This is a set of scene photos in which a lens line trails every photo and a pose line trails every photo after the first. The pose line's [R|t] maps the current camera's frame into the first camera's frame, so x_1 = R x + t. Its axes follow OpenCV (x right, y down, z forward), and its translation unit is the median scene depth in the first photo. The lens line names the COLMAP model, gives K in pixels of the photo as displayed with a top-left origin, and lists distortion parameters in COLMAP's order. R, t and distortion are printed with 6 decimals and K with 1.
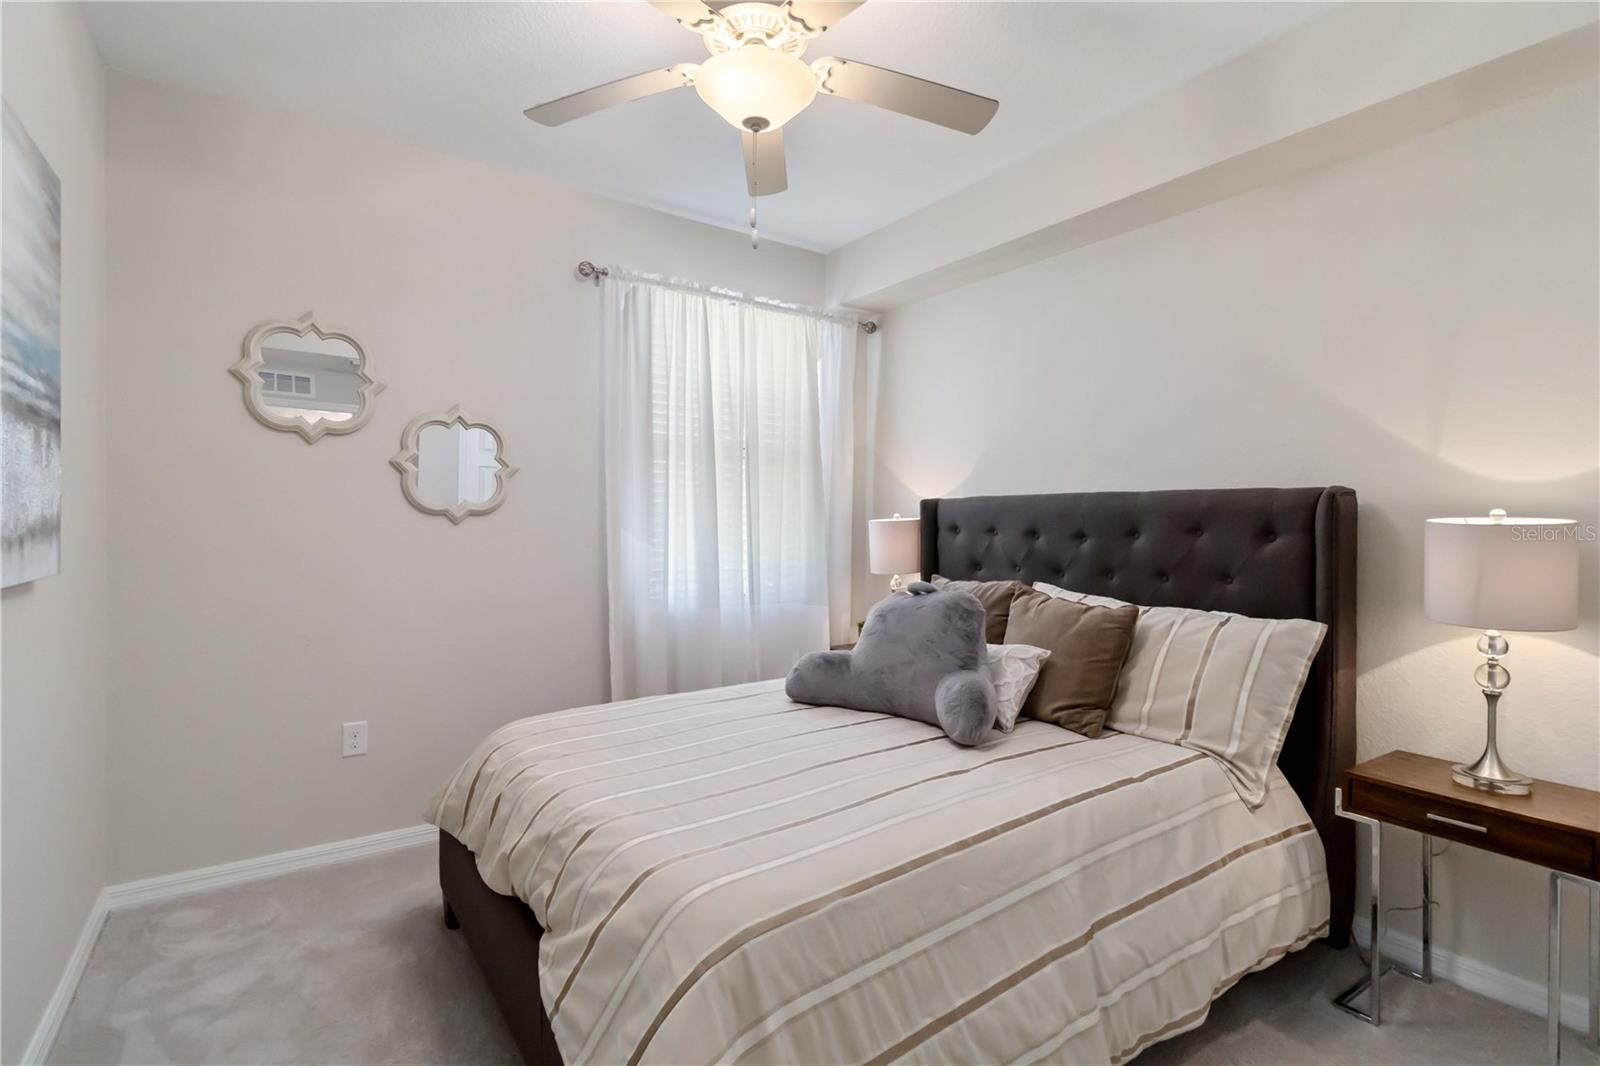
lens RADIAL K [[762.5, 0, 800.0], [0, 762.5, 533.0], [0, 0, 1]] dist [0.001628, 0.000338]
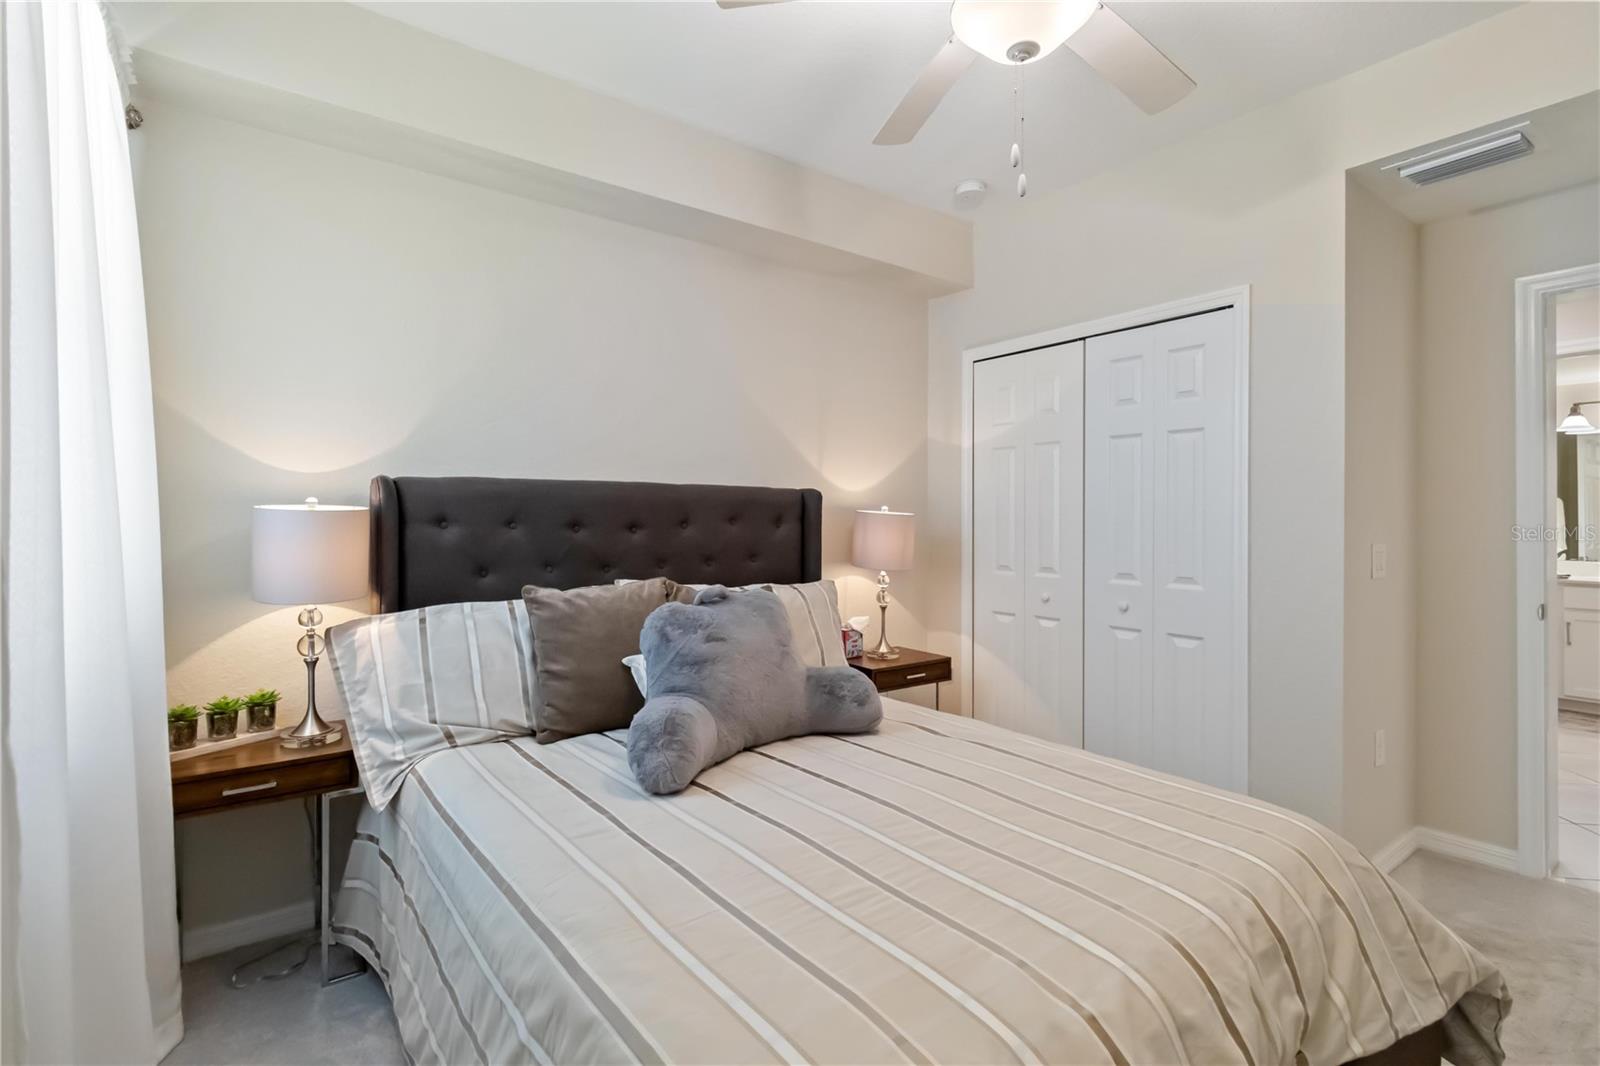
lens RADIAL K [[746.8, 0, 796.1], [0, 746.8, 524.2], [0, 0, 1]] dist [0.000729, 0.000558]
pose [[-0.035090, -0.015708, 0.999261, -0.464362], [0.006299, 0.999853, 0.015939, -0.009761], [-0.999364, 0.006854, -0.034986, 0.671553]]
